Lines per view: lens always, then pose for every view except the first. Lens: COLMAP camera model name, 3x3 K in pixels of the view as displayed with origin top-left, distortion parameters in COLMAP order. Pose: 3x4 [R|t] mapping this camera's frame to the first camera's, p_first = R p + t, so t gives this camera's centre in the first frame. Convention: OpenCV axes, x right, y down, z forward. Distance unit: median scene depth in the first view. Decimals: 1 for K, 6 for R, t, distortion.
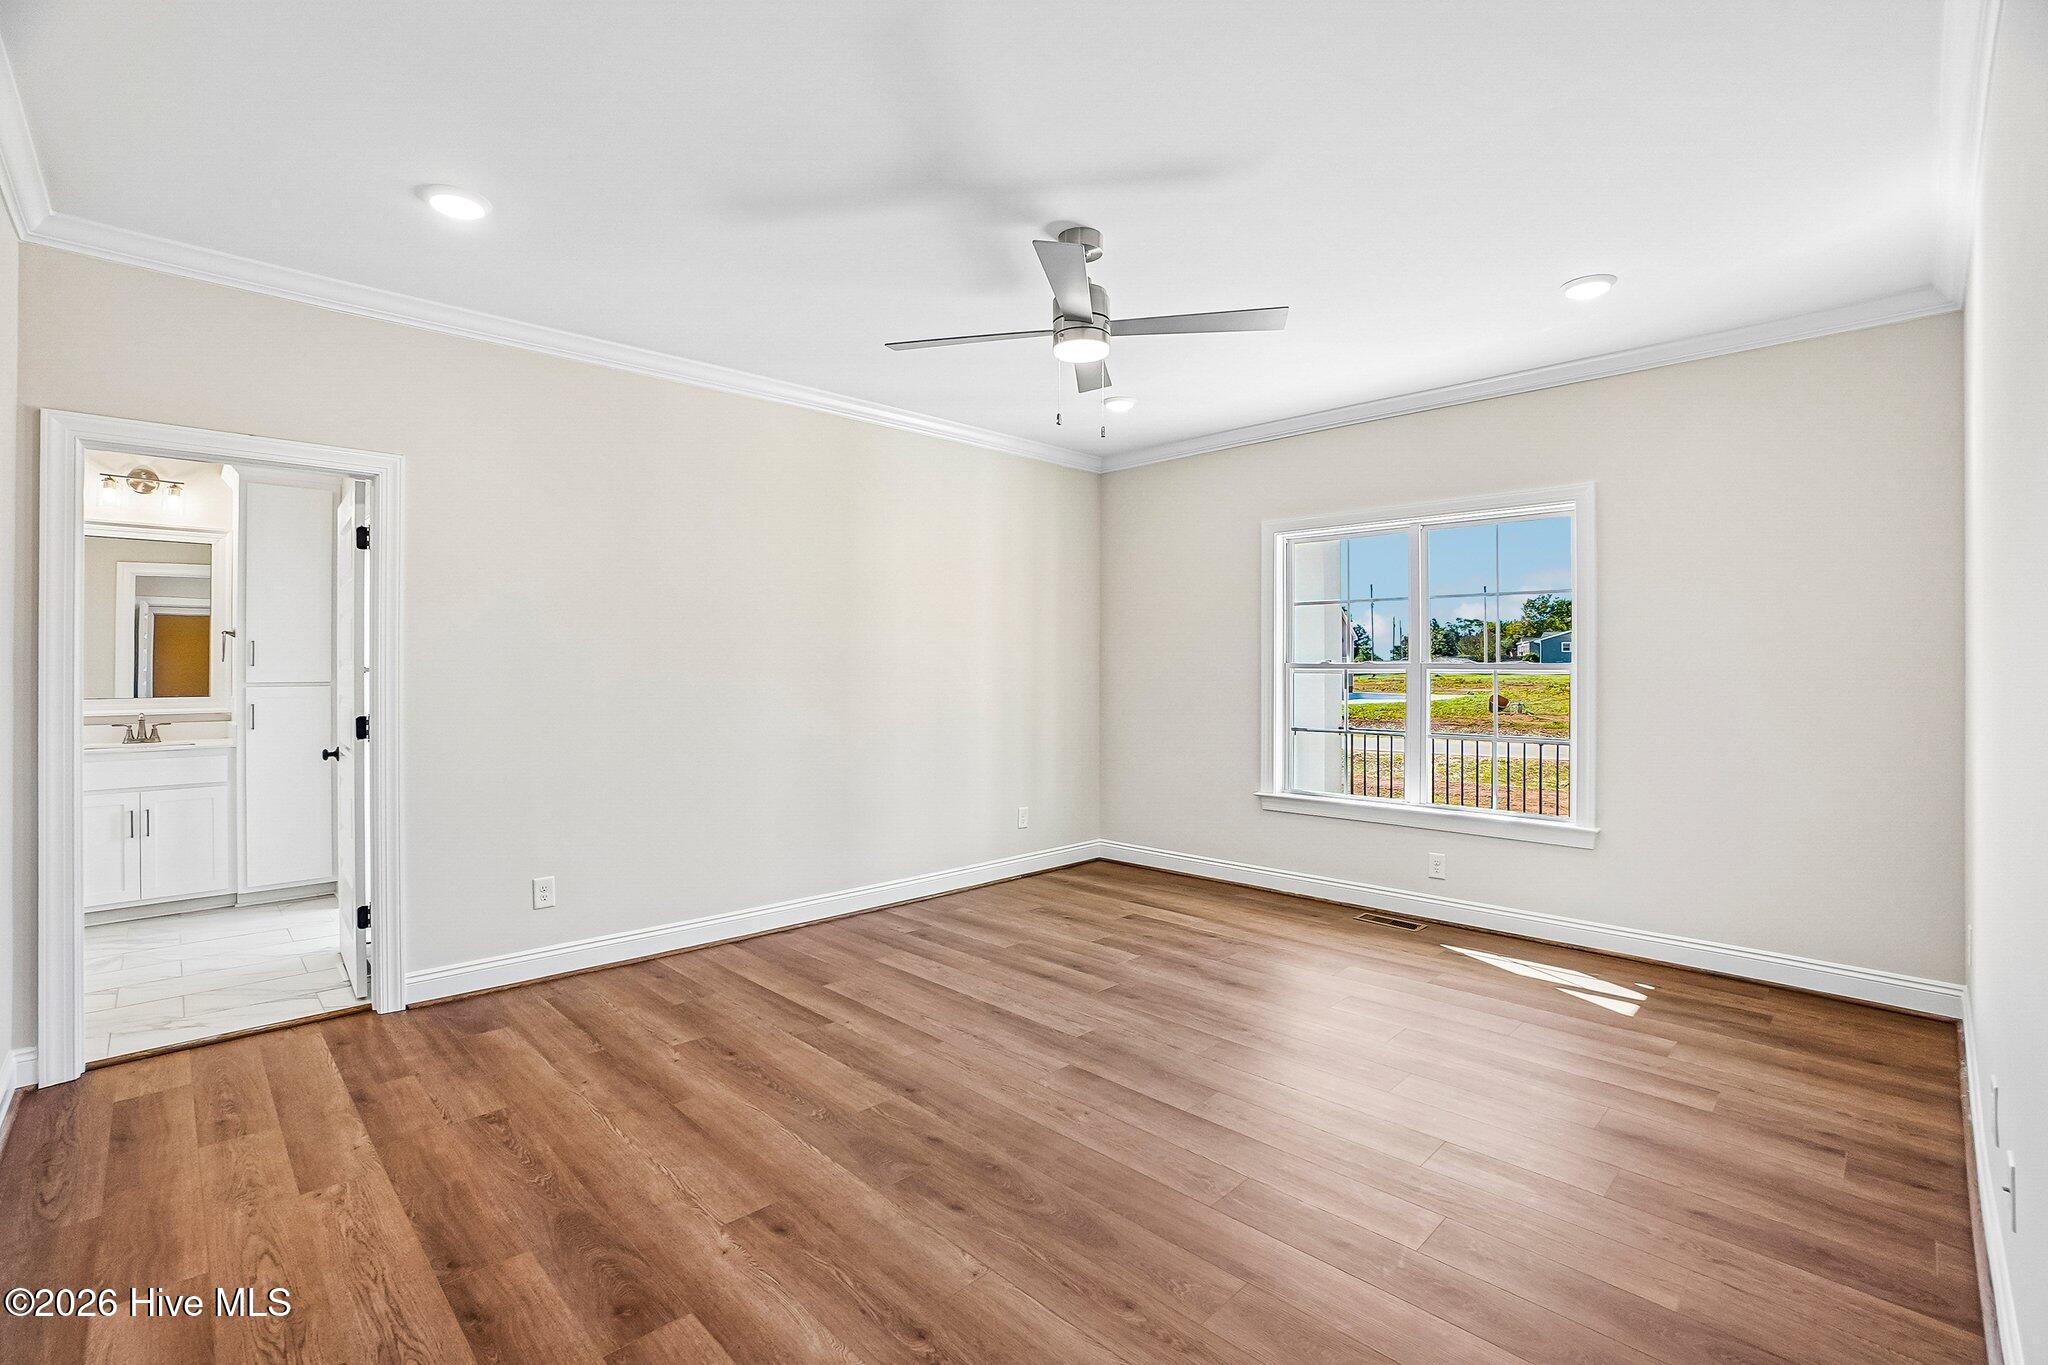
lens RADIAL K [[911.7, 0, 992.7], [0, 911.7, 663.7], [0, 0, 1]] dist [-0.045701, 0.002404]
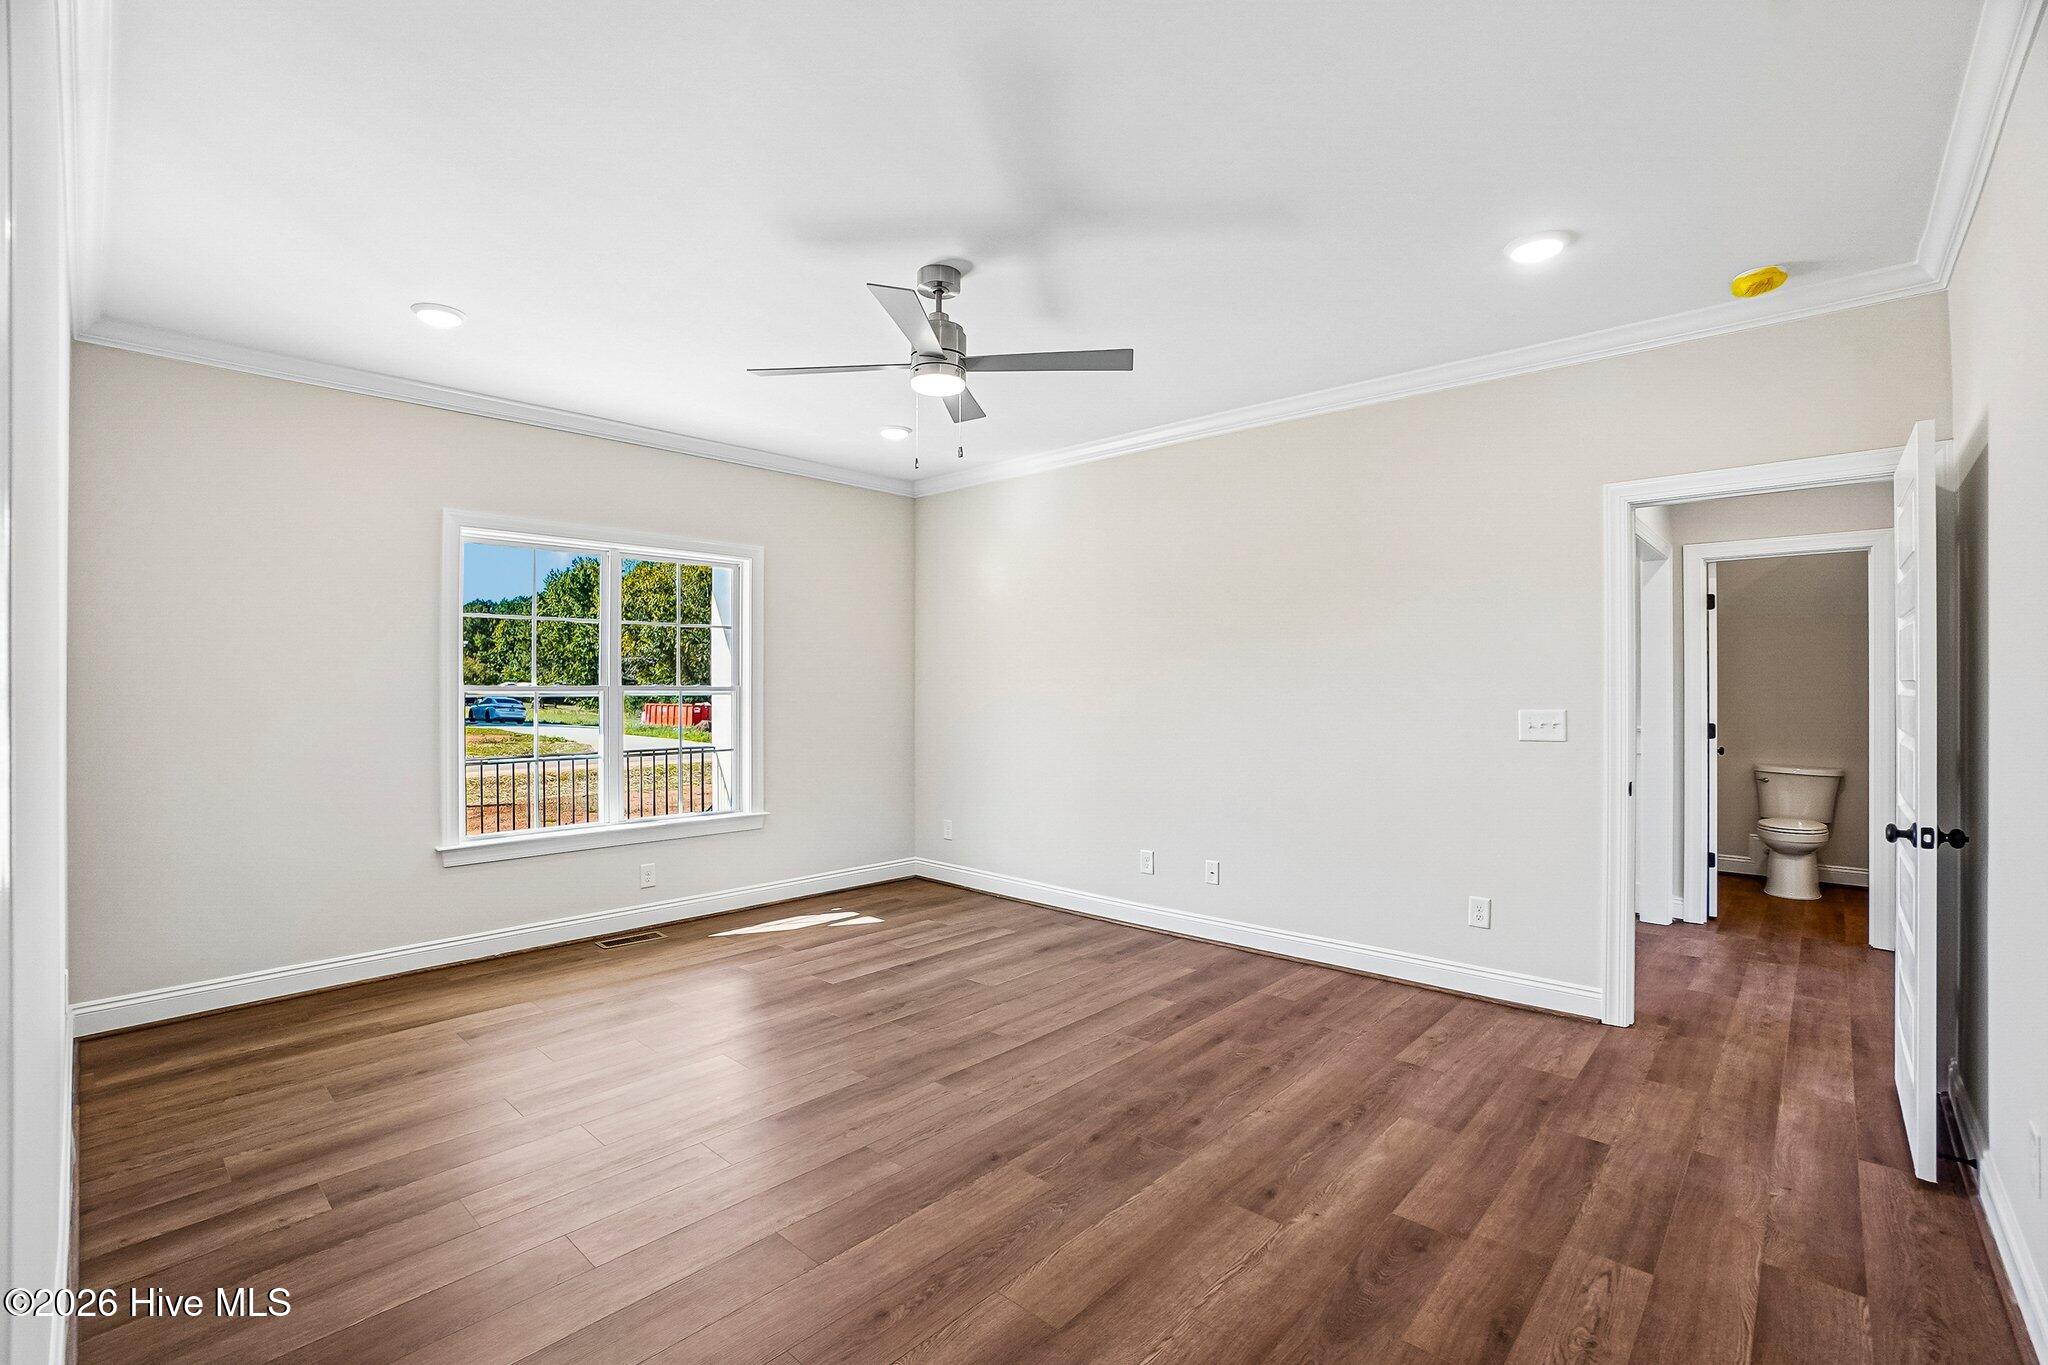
lens RADIAL K [[911.7, 0, 1026.7], [0, 911.7, 697.3], [0, 0, 1]] dist [-0.045701, 0.002404]
pose [[-0.074327, -0.012755, 0.997152, -0.866853], [-0.005502, 0.999908, 0.012380, -0.003095], [-0.997219, -0.004566, -0.074391, 0.904491]]
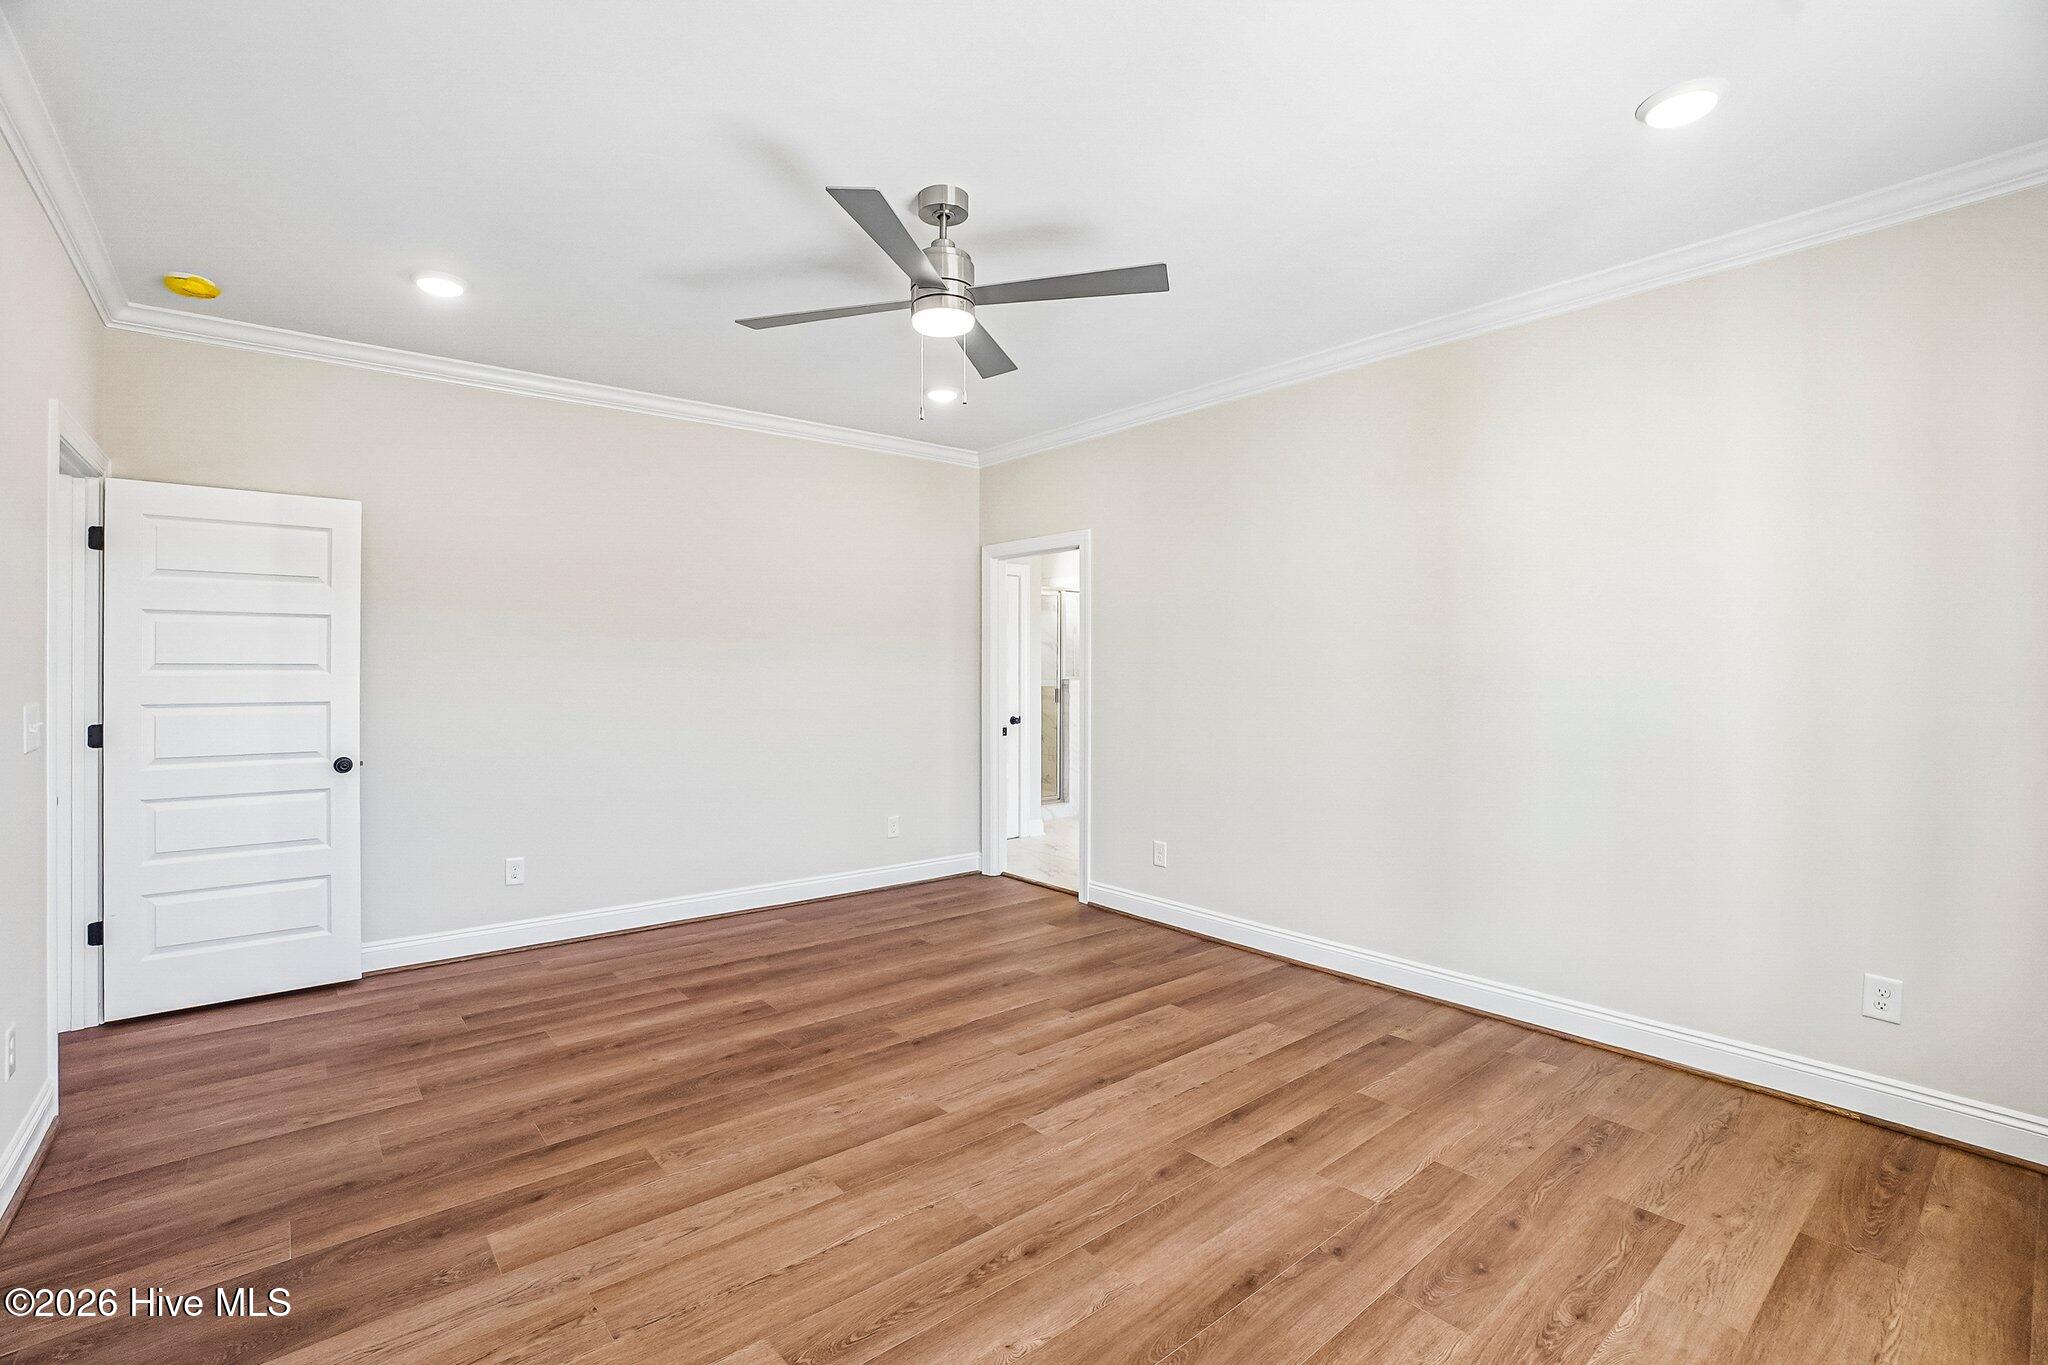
lens RADIAL K [[911.7, 0, 1016.1], [0, 911.7, 649.6], [0, 0, 1]] dist [-0.045701, 0.002404]
pose [[-0.065429, -0.022305, -0.997608, 0.923393], [0.004965, 0.999730, -0.022678, -0.000925], [0.997845, -0.006437, -0.065300, 1.049677]]
